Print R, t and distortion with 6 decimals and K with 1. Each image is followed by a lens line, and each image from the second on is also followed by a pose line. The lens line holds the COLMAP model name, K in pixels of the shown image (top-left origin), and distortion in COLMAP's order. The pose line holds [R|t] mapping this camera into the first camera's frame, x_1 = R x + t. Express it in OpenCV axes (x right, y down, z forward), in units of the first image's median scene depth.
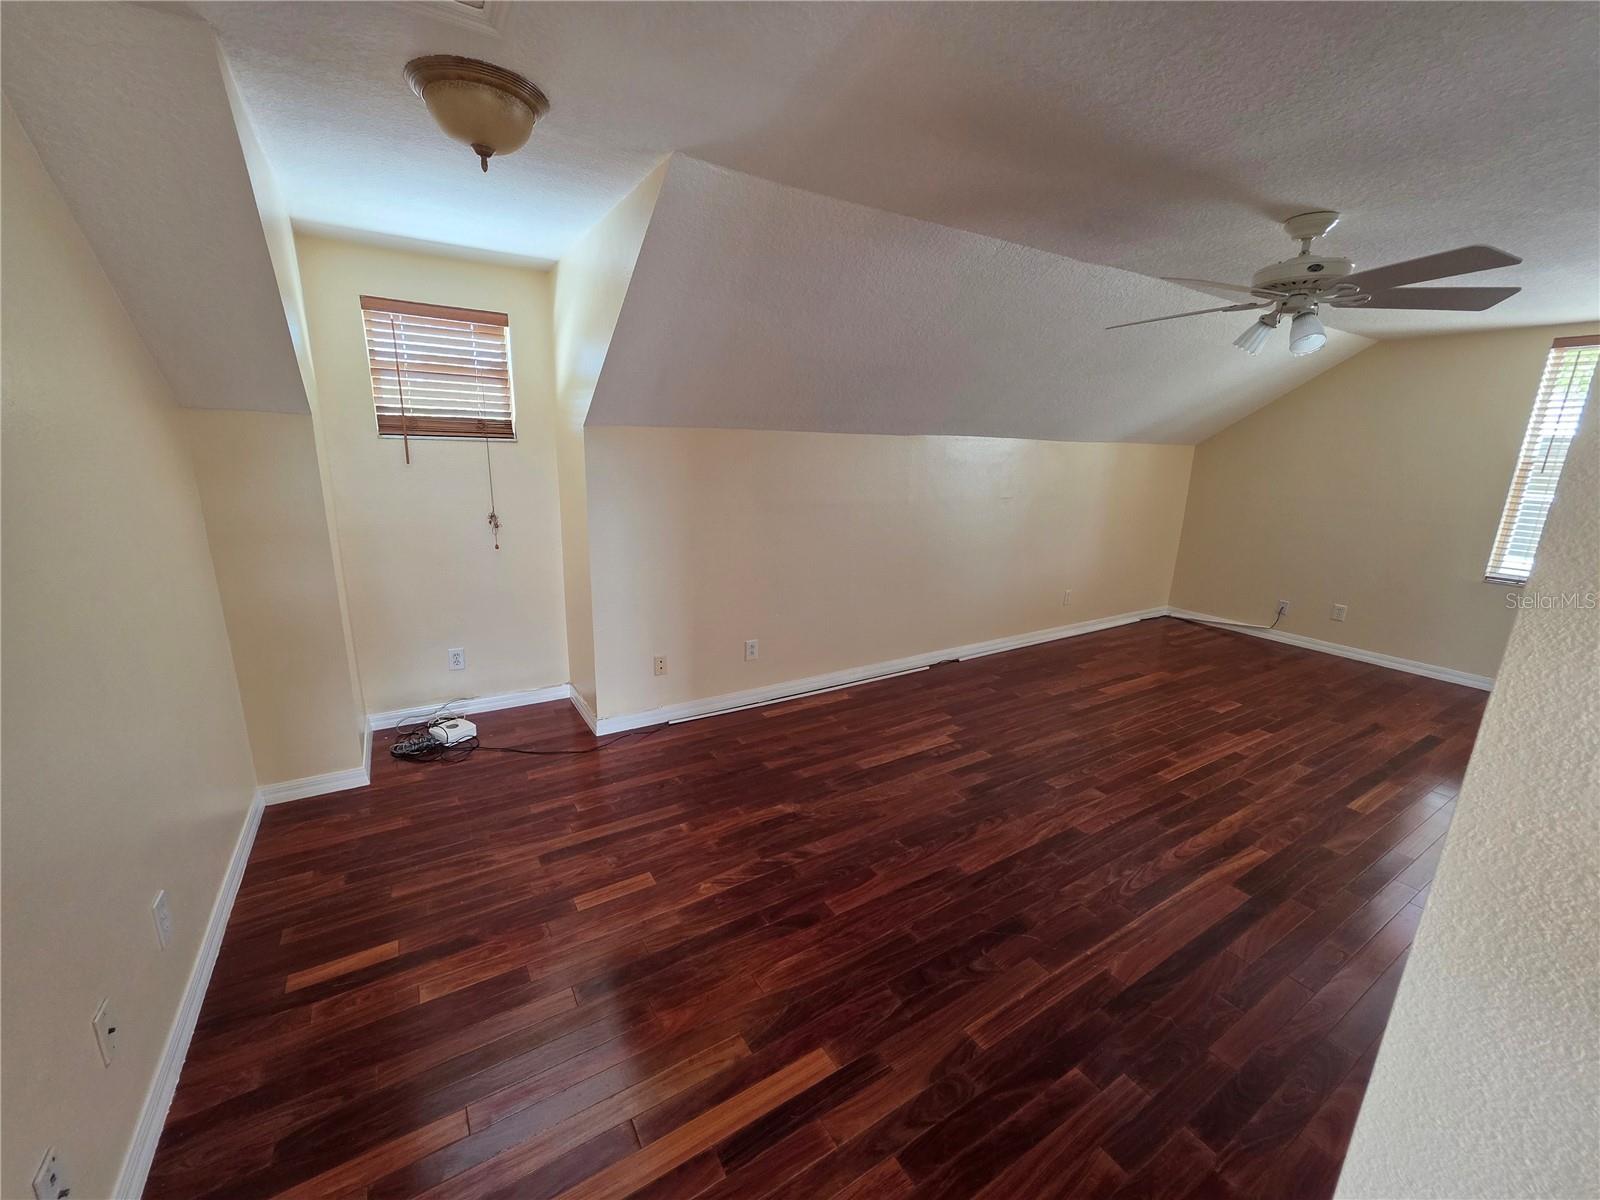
lens RADIAL K [[641.2, 0, 791.8], [0, 641.2, 607.8], [0, 0, 1]] dist [0.003494, 0.000303]
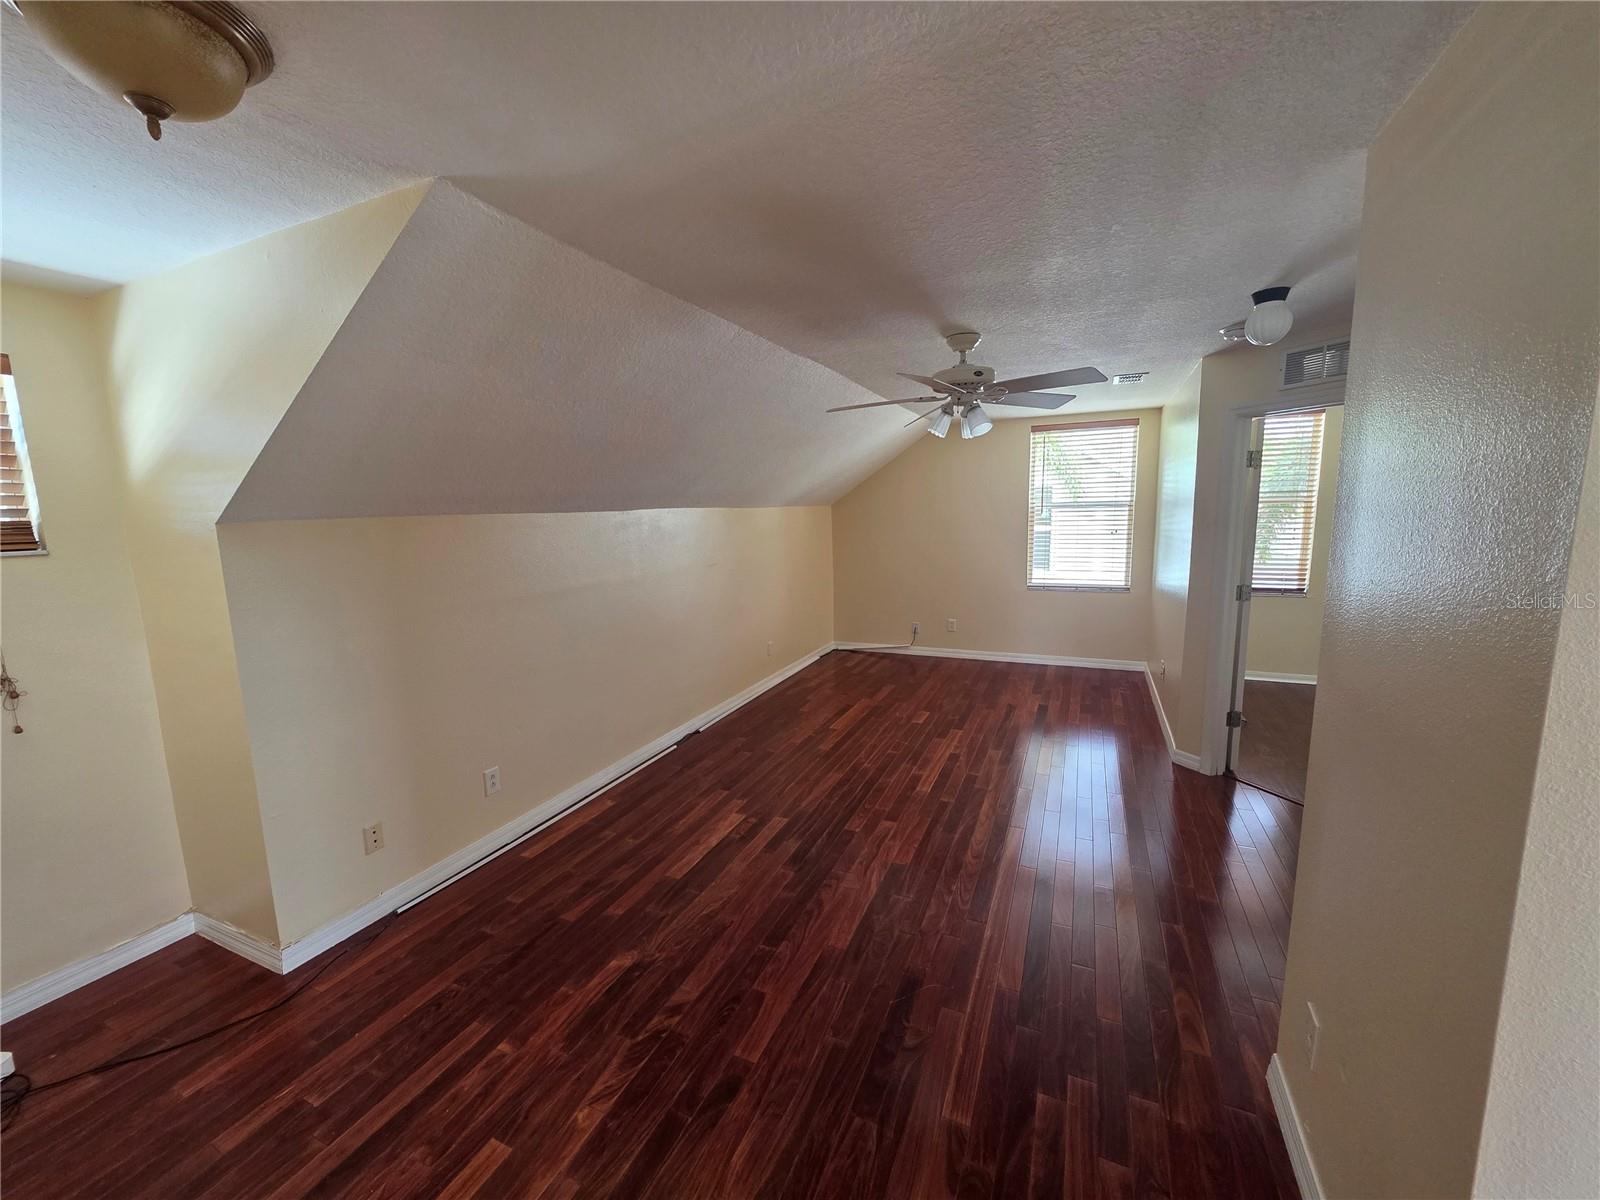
lens RADIAL K [[641.2, 0, 791.8], [0, 641.2, 607.8], [0, 0, 1]] dist [0.003494, 0.000303]
pose [[0.830160, -0.133658, 0.541266, -0.199511], [0.186209, 0.981559, -0.043214, -0.053888], [-0.525509, 0.136664, 0.839740, 0.121653]]
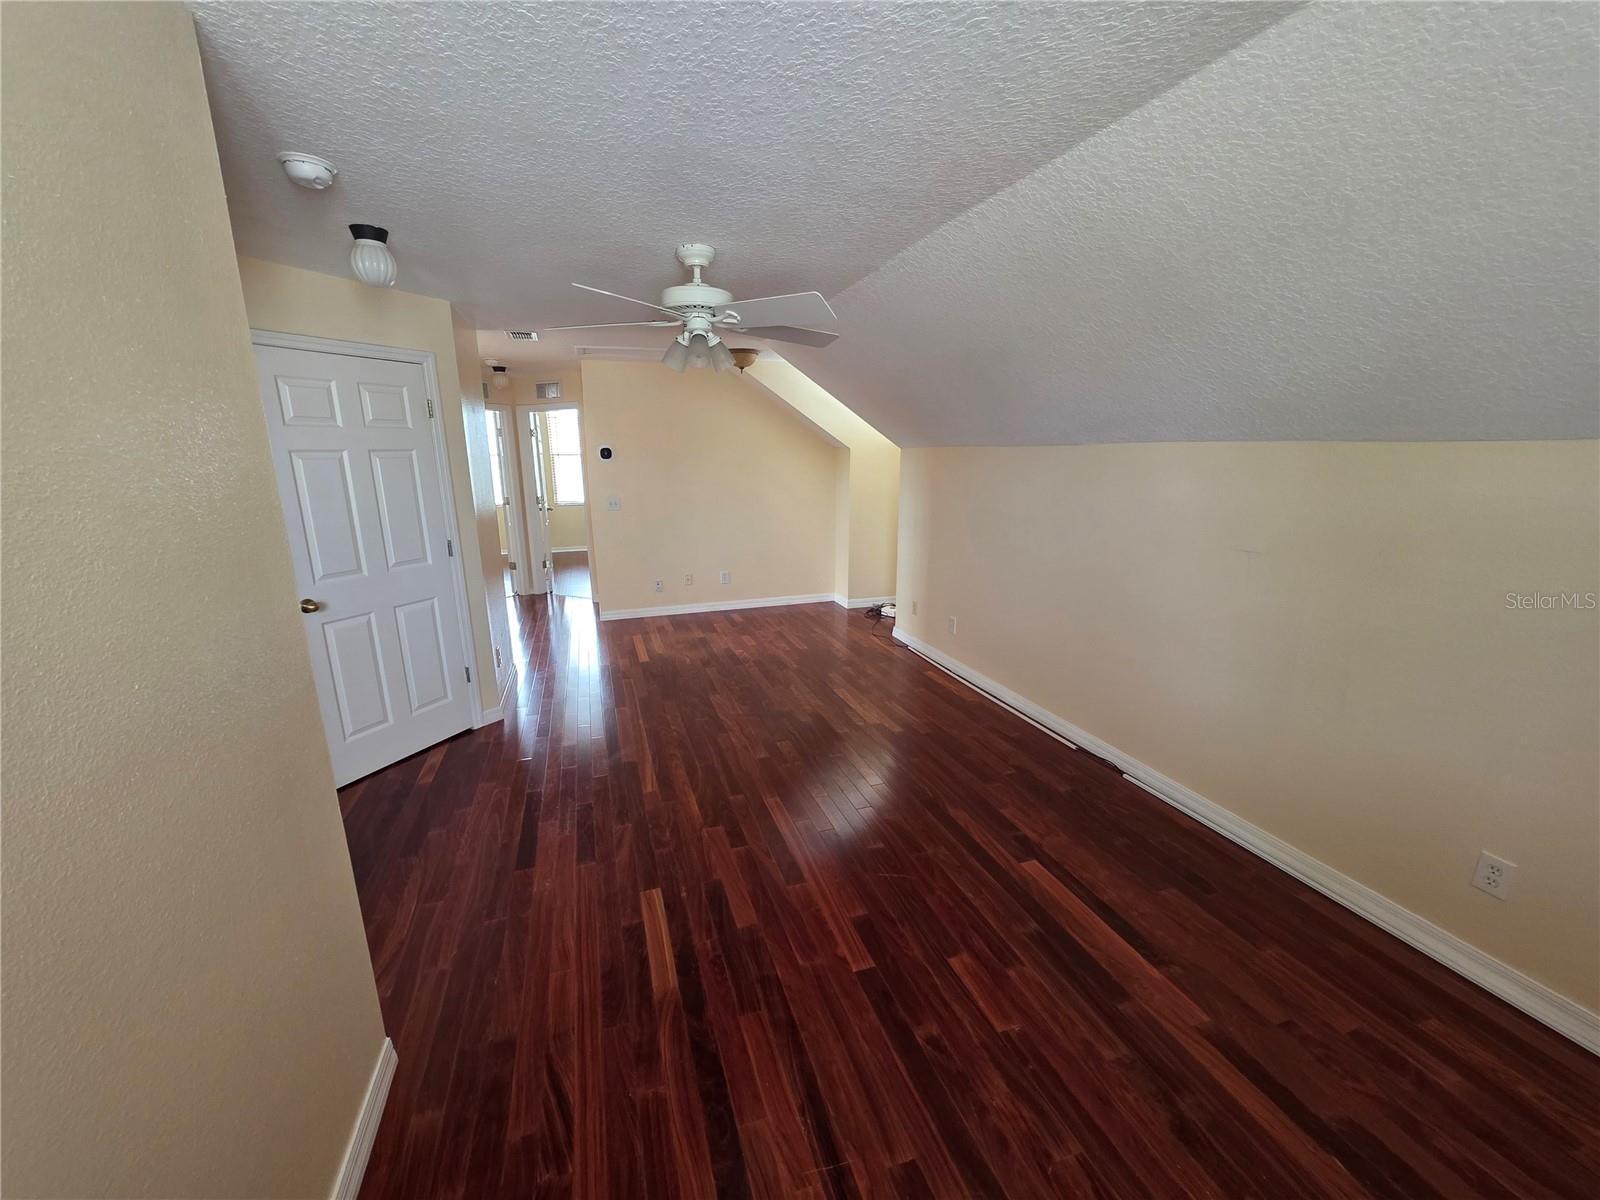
lens RADIAL K [[641.2, 0, 791.8], [0, 641.2, 607.8], [0, 0, 1]] dist [0.003494, 0.000303]
pose [[-0.241636, 0.204857, -0.948496, 1.480529], [-0.250035, 0.931311, 0.264844, -0.269012], [0.937600, 0.301153, -0.173817, 1.161510]]
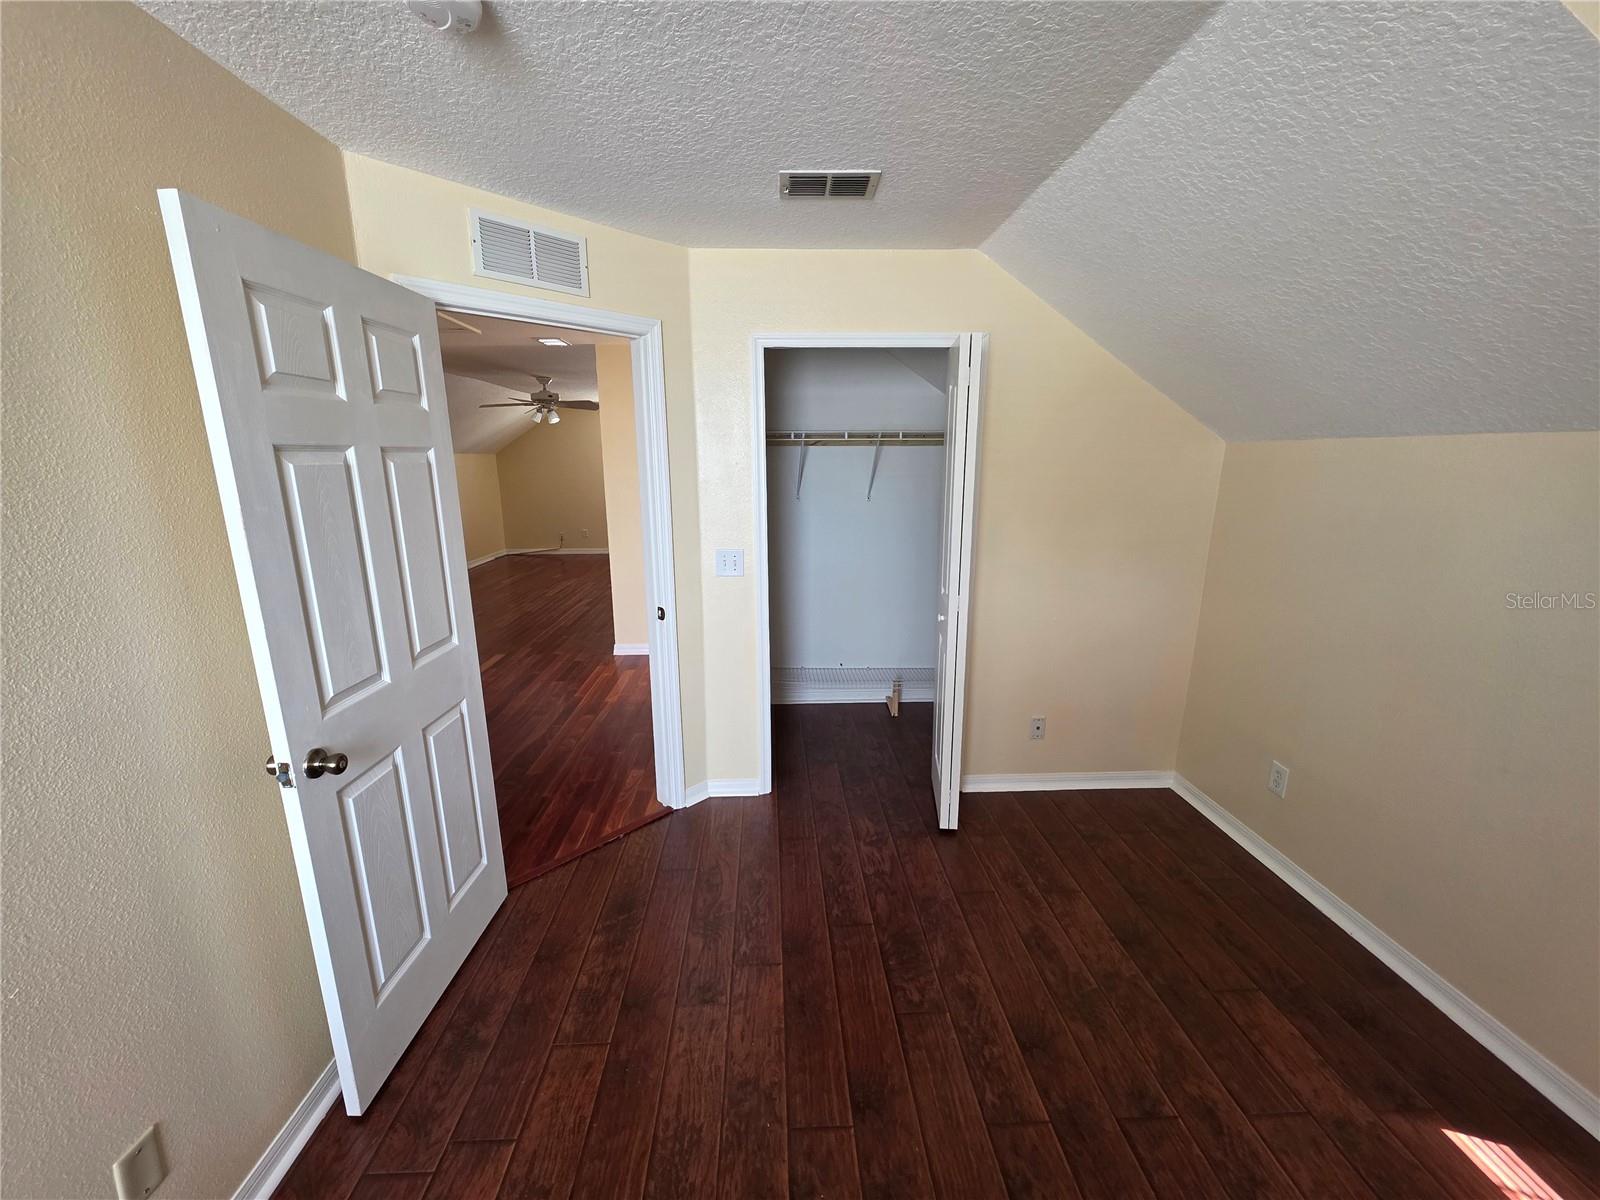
lens RADIAL K [[641.2, 0, 791.8], [0, 641.2, 607.8], [0, 0, 1]] dist [0.003494, 0.000303]
pose [[0.495696, -0.222988, 0.839382, -1.015745], [0.231907, 0.965369, 0.119505, 0.248425], [-0.836962, 0.135420, 0.530242, -1.045192]]
